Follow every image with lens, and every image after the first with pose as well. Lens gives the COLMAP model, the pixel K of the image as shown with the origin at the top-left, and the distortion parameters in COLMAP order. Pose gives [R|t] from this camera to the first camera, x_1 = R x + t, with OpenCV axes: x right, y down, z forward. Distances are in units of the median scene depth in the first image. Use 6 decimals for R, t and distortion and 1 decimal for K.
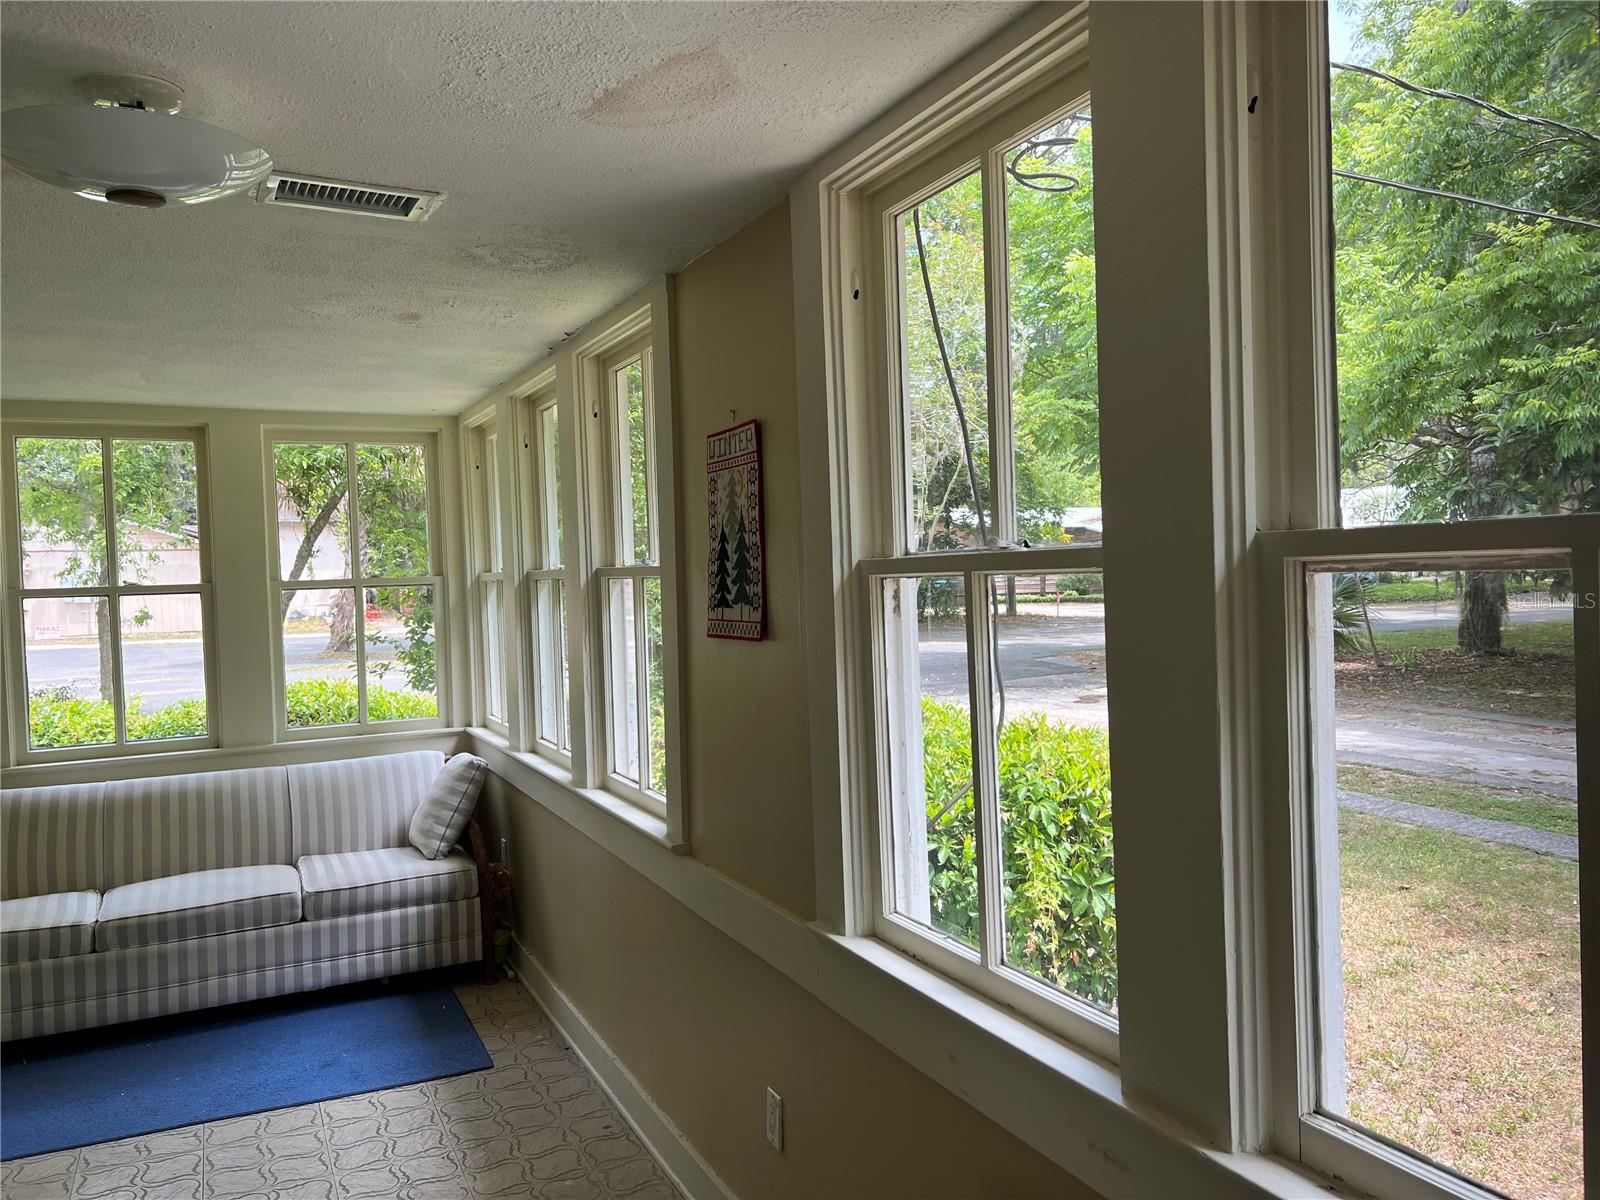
lens RADIAL K [[1208.4, 0, 796.5], [0, 1208.4, 618.3], [0, 0, 1]] dist [0.056629, -0.071930]
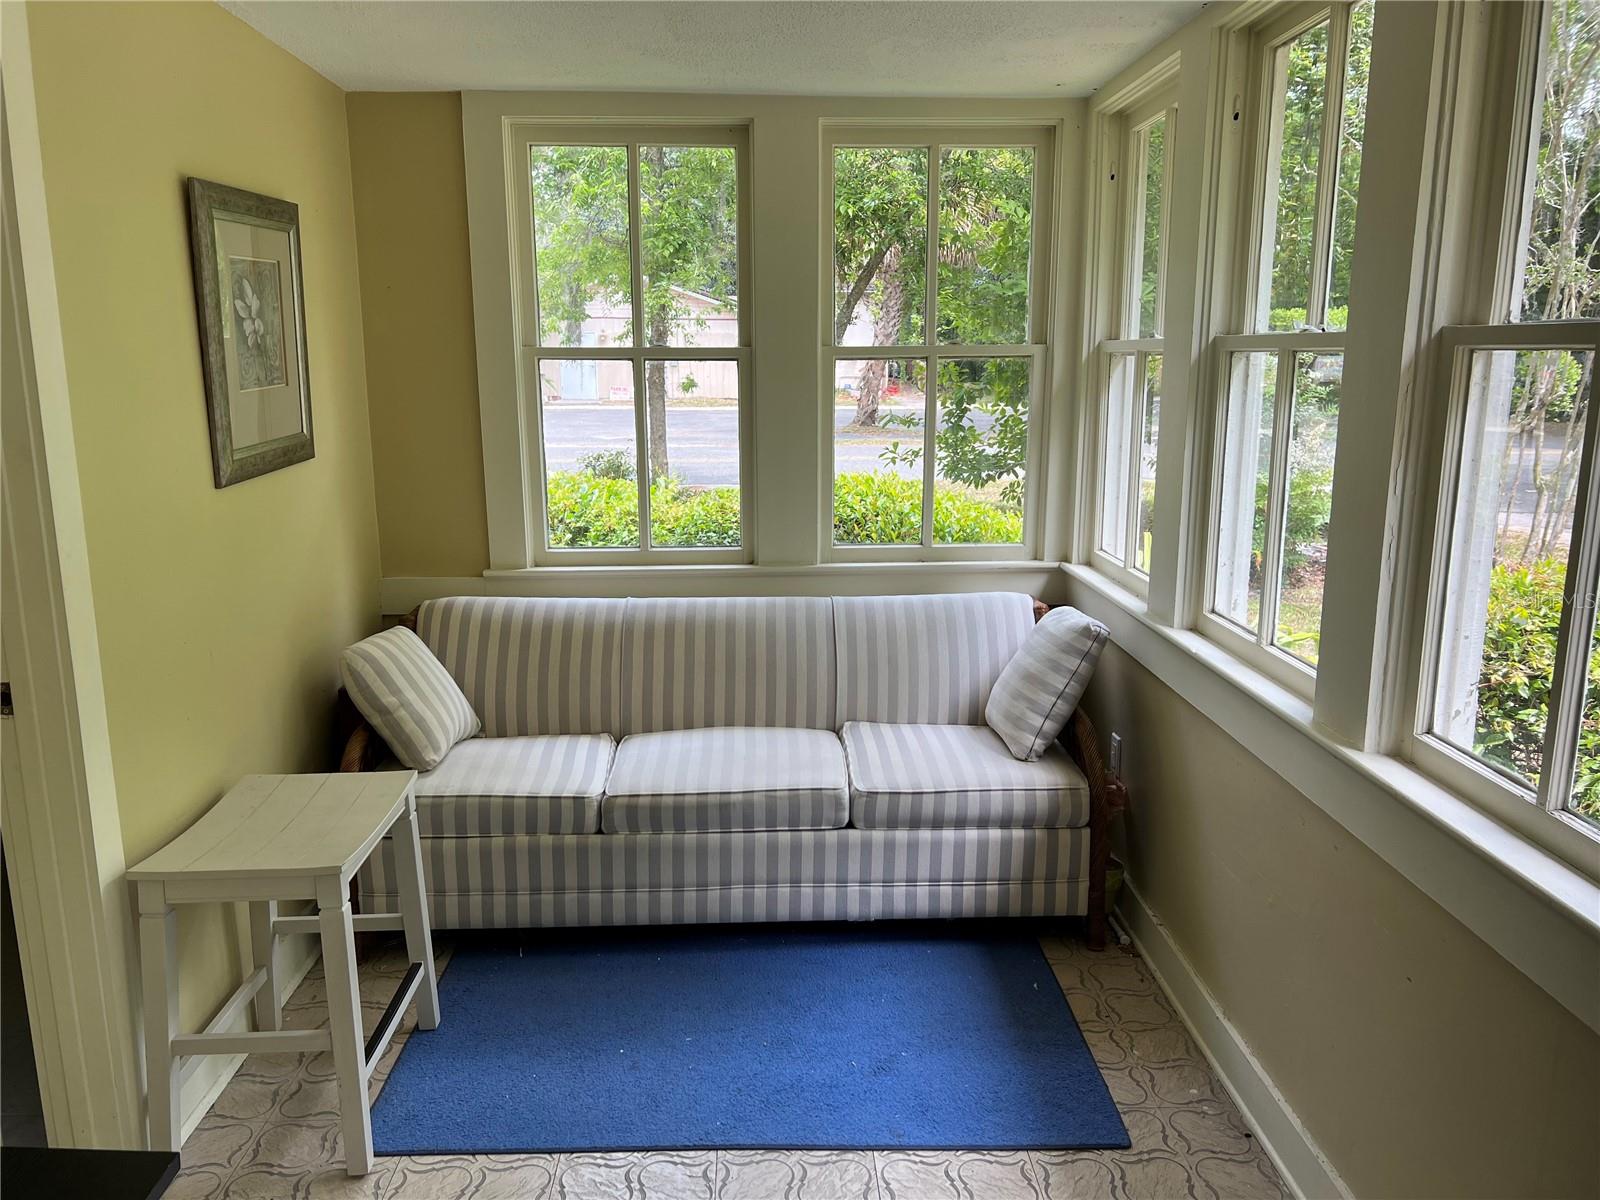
lens RADIAL K [[1208.4, 0, 796.5], [0, 1208.4, 618.3], [0, 0, 1]] dist [0.056629, -0.071930]
pose [[0.916127, 0.108846, -0.385828, -0.163181], [-0.037215, 0.981370, 0.188489, -0.007695], [0.399156, -0.158321, 0.903111, 0.343324]]
